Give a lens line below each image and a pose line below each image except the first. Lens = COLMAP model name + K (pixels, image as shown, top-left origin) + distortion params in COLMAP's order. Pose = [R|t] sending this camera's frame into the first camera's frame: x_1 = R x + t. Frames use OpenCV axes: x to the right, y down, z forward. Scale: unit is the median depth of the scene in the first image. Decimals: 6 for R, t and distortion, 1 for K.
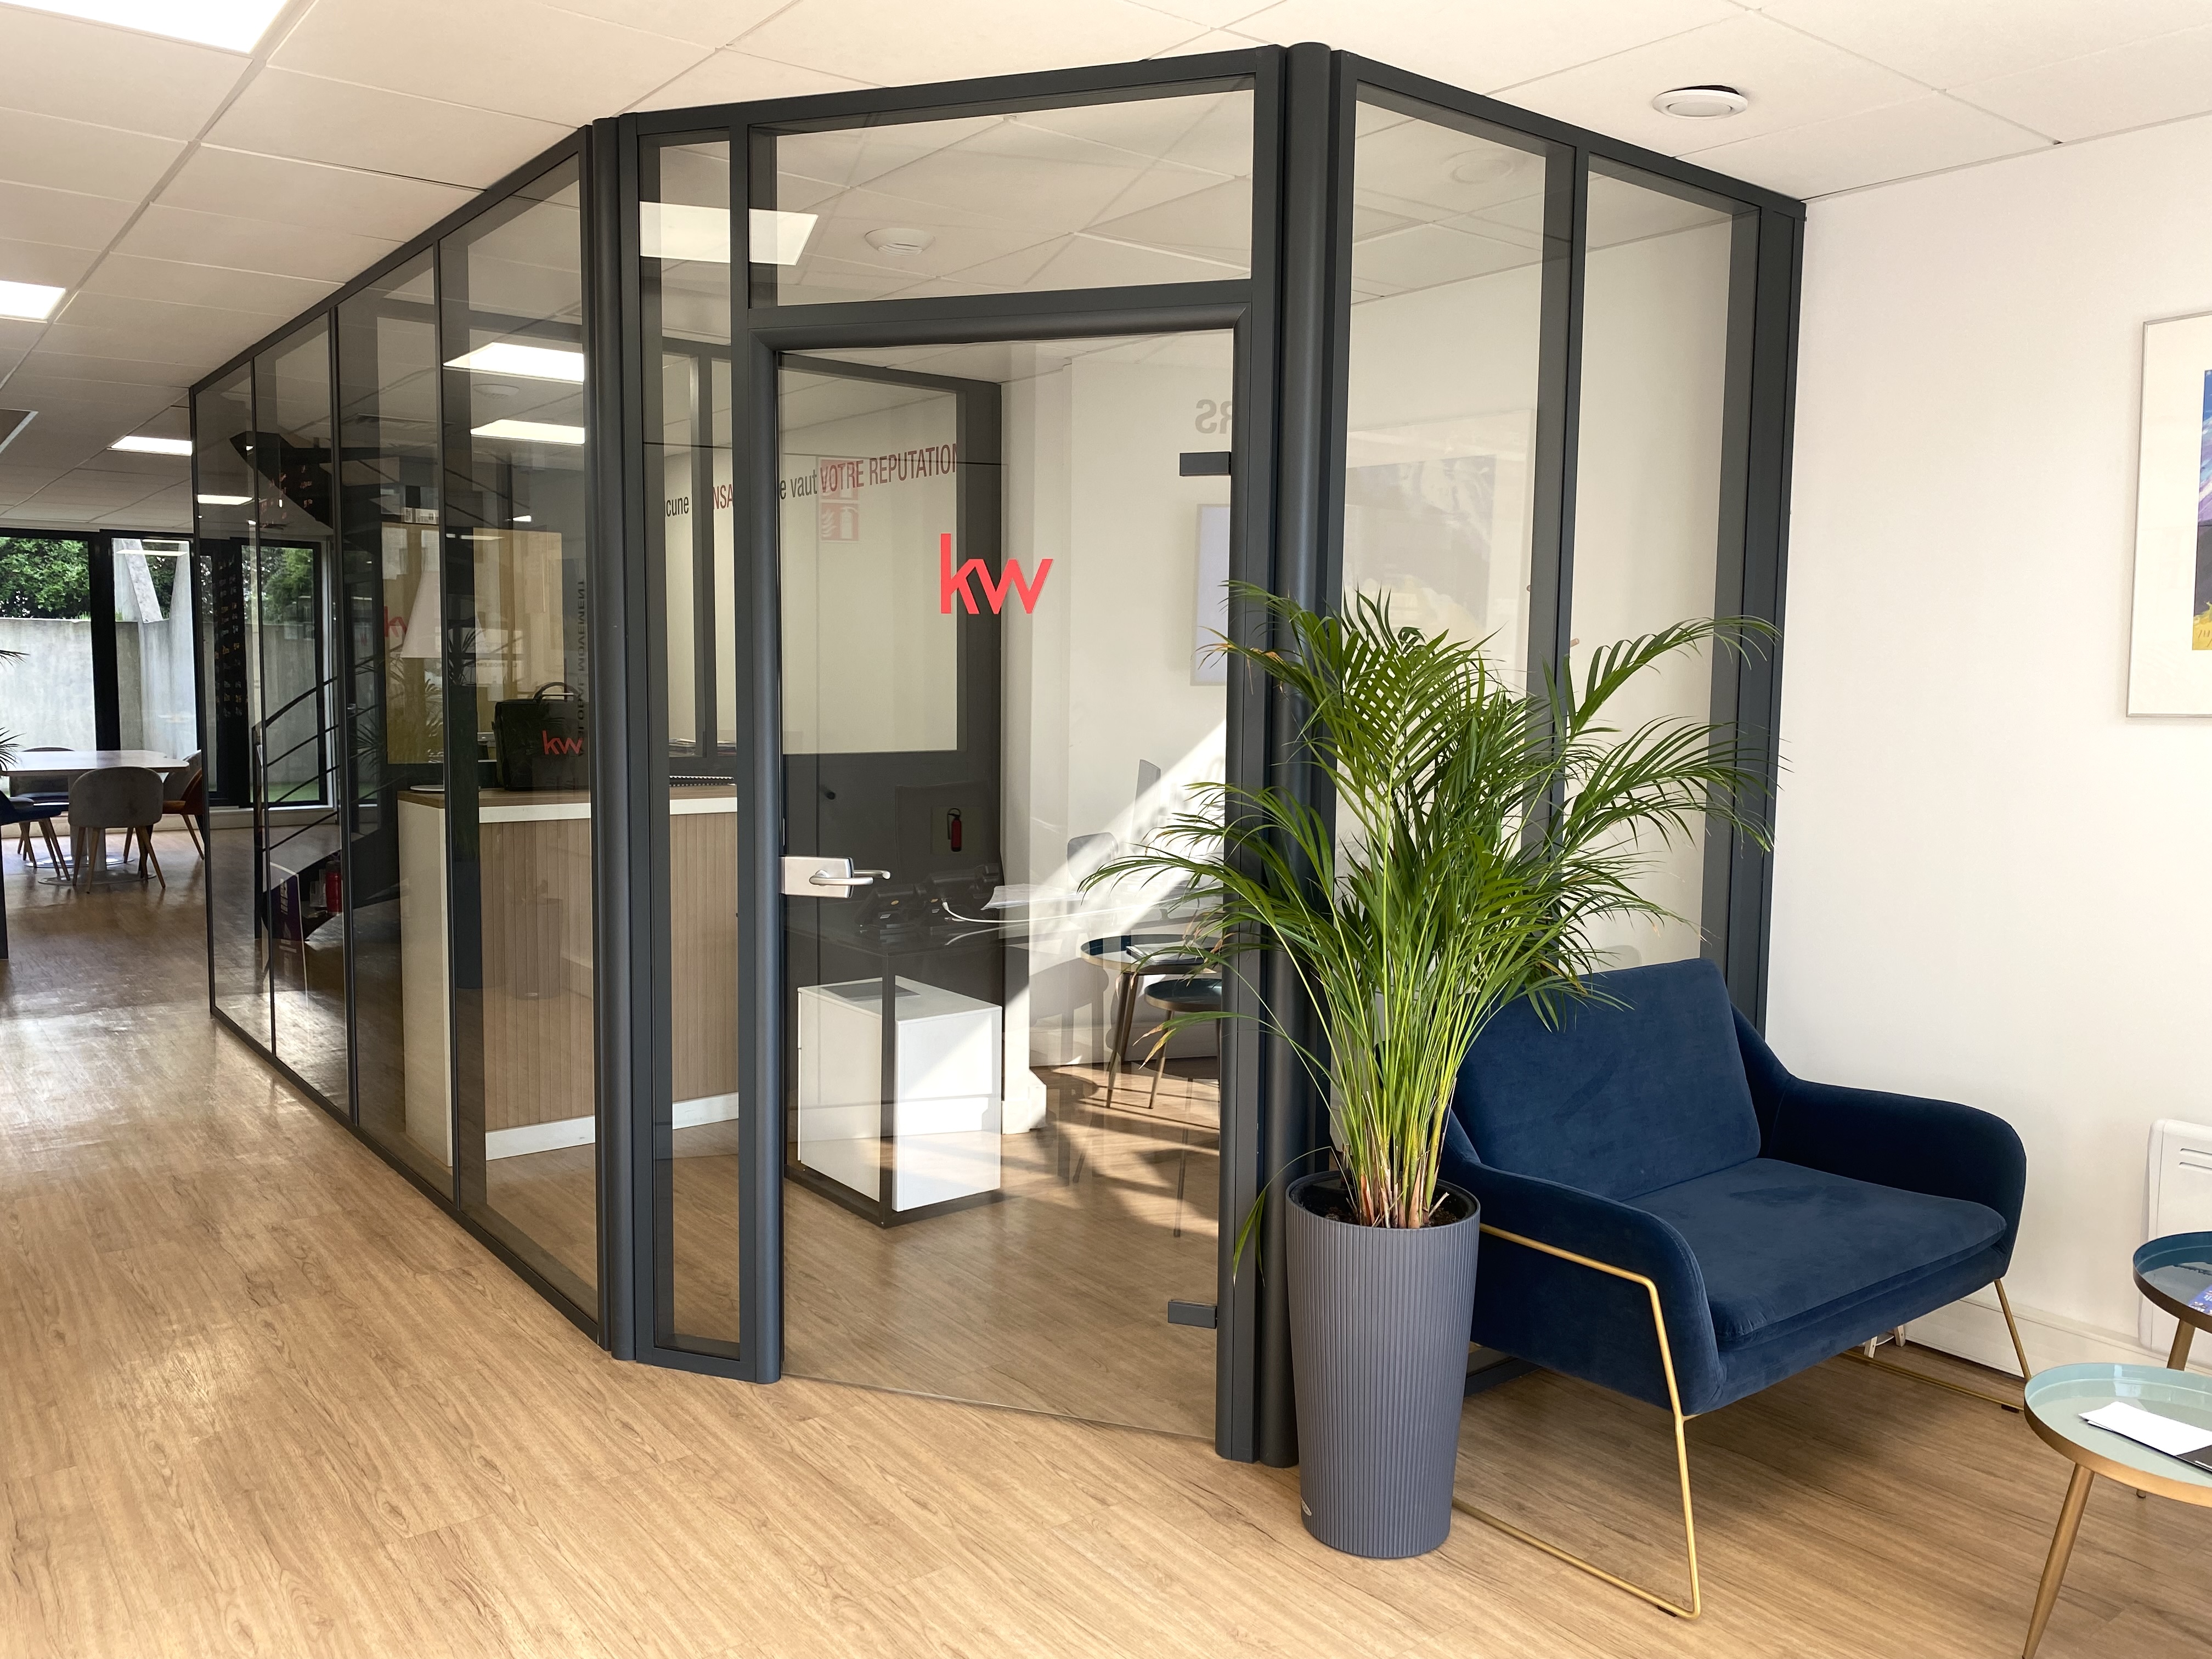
lens RADIAL K [[1687.7, 0, 1106.0], [0, 1687.7, 818.3], [0, 0, 1]] dist [0.065618, -0.010026]
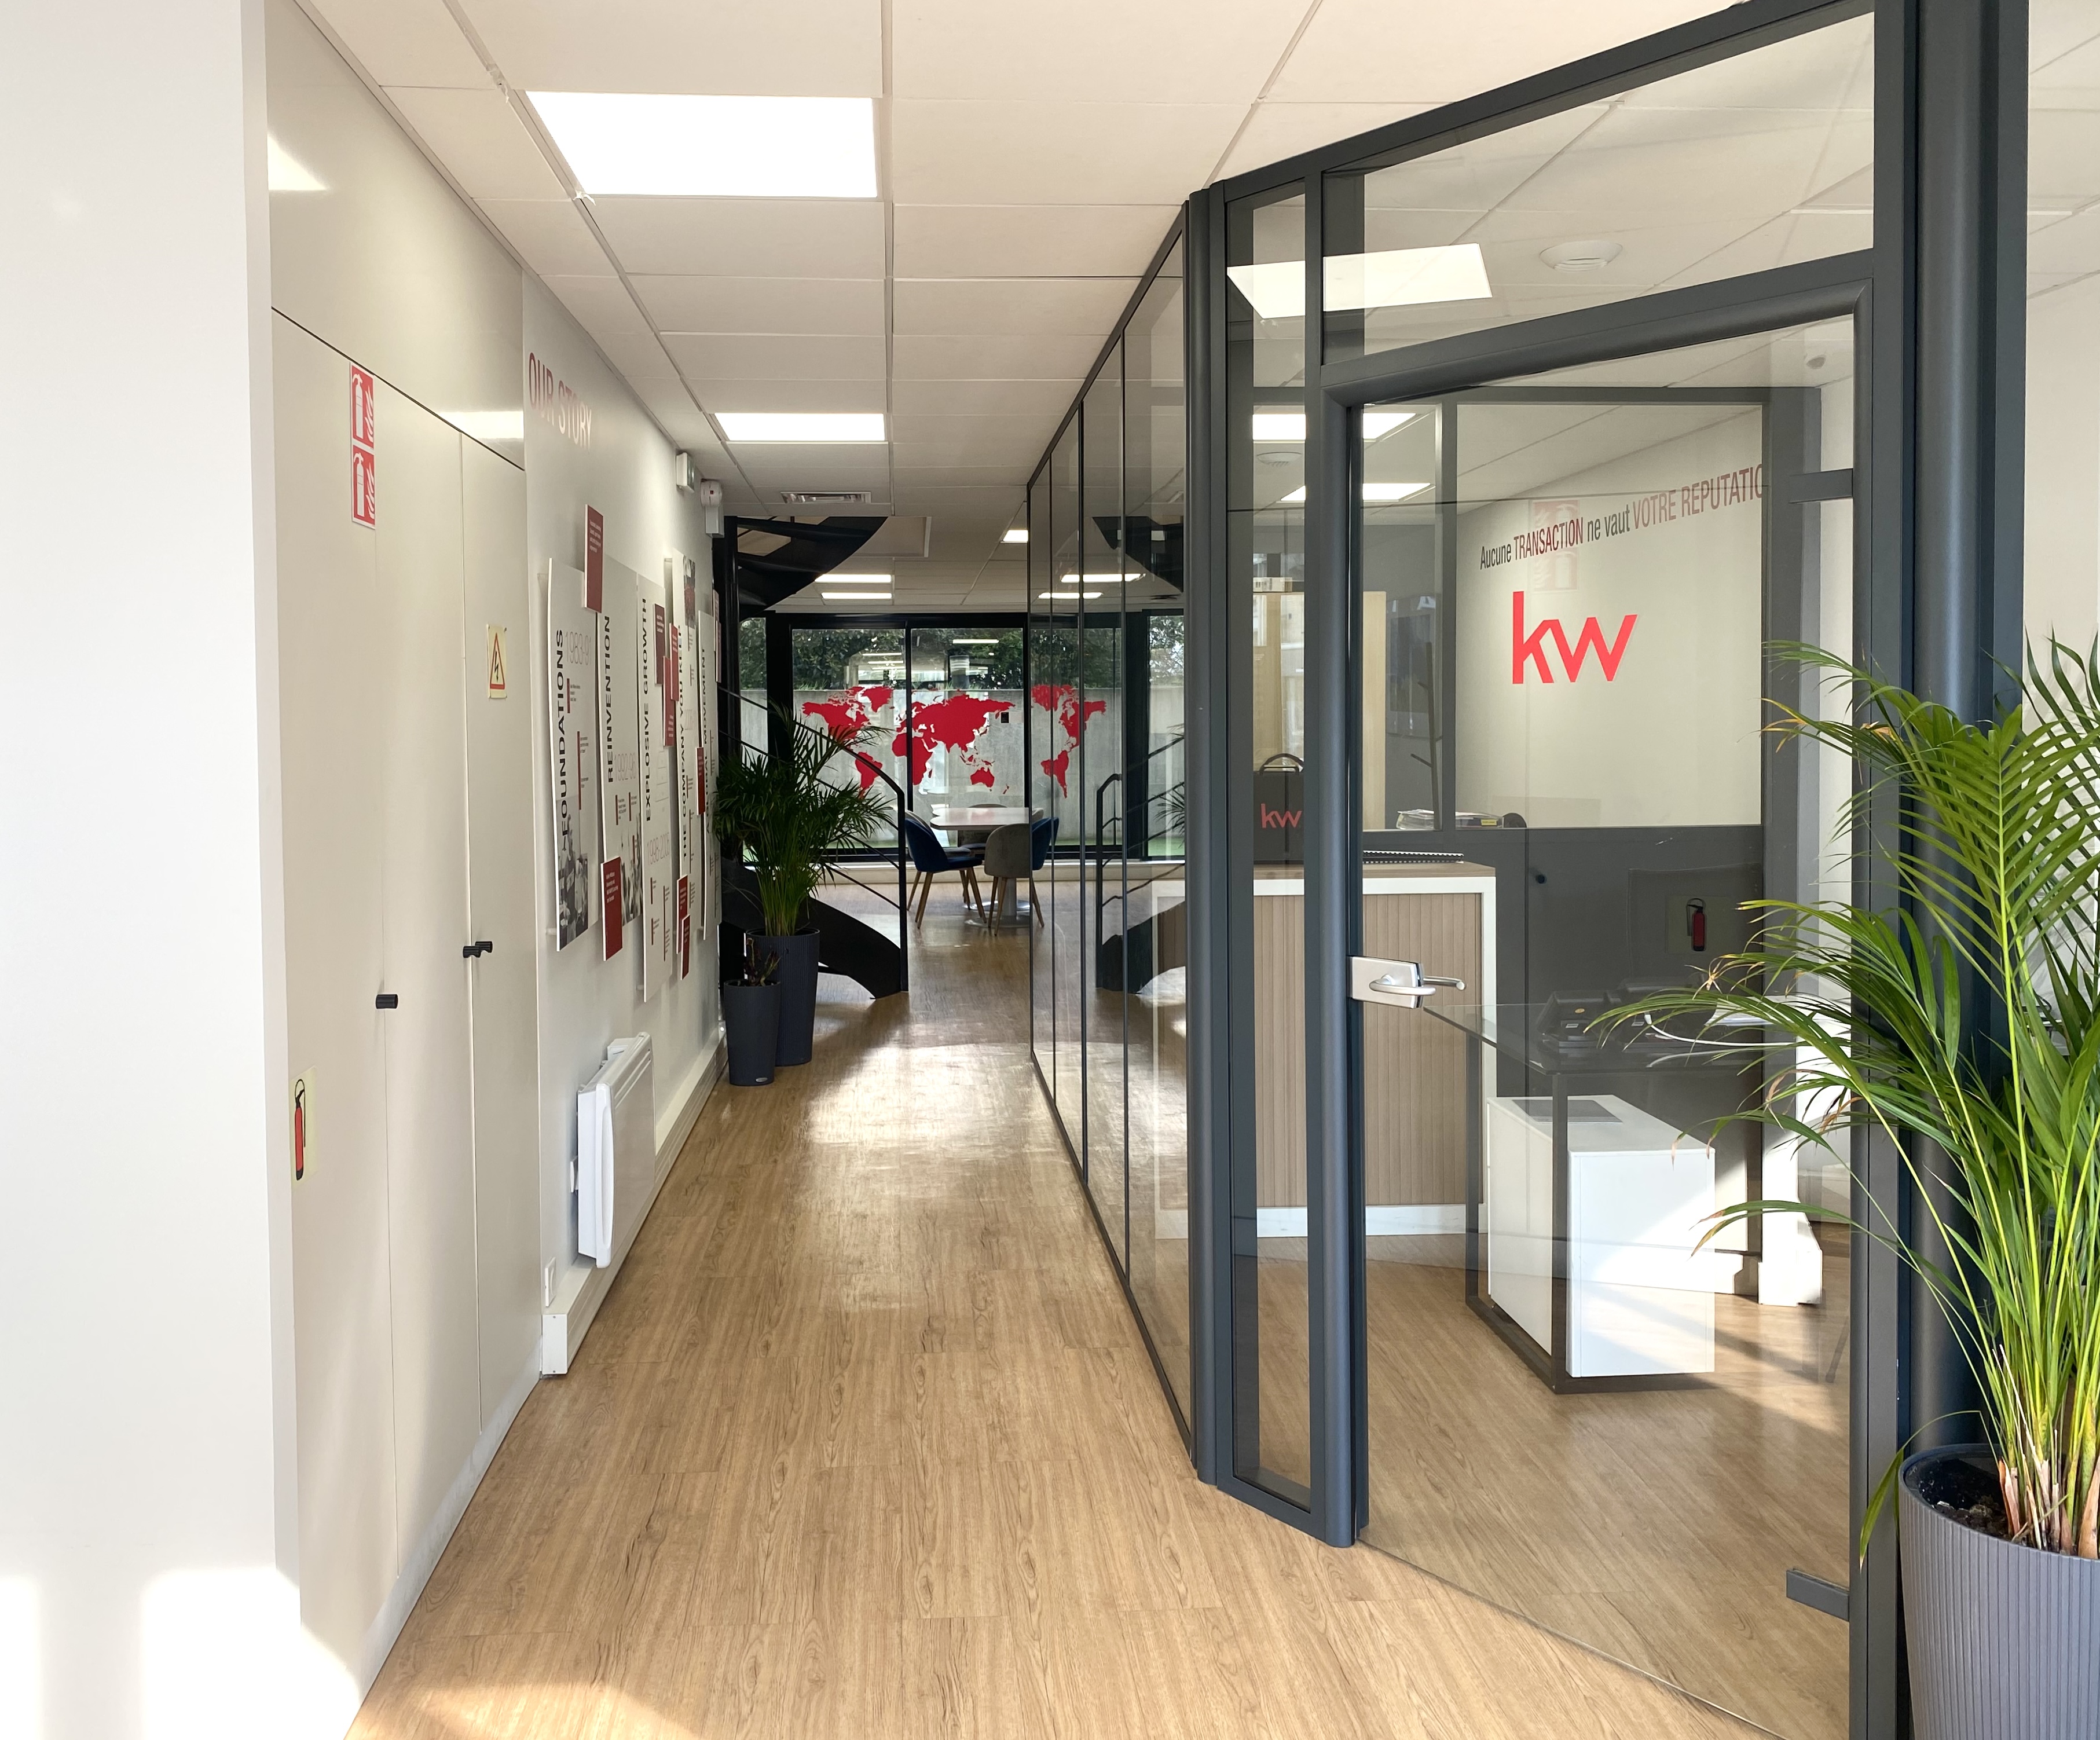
lens RADIAL K [[1808.3, 0, 1052.5], [0, 1808.3, 784.2], [0, 0, 1]] dist [0.062266, -0.026040]
pose [[0.843192, 0.006804, -0.537569, 0.182134], [-0.033638, 0.998628, -0.040122, -0.023148], [0.536559, 0.051913, 0.842265, 0.089489]]
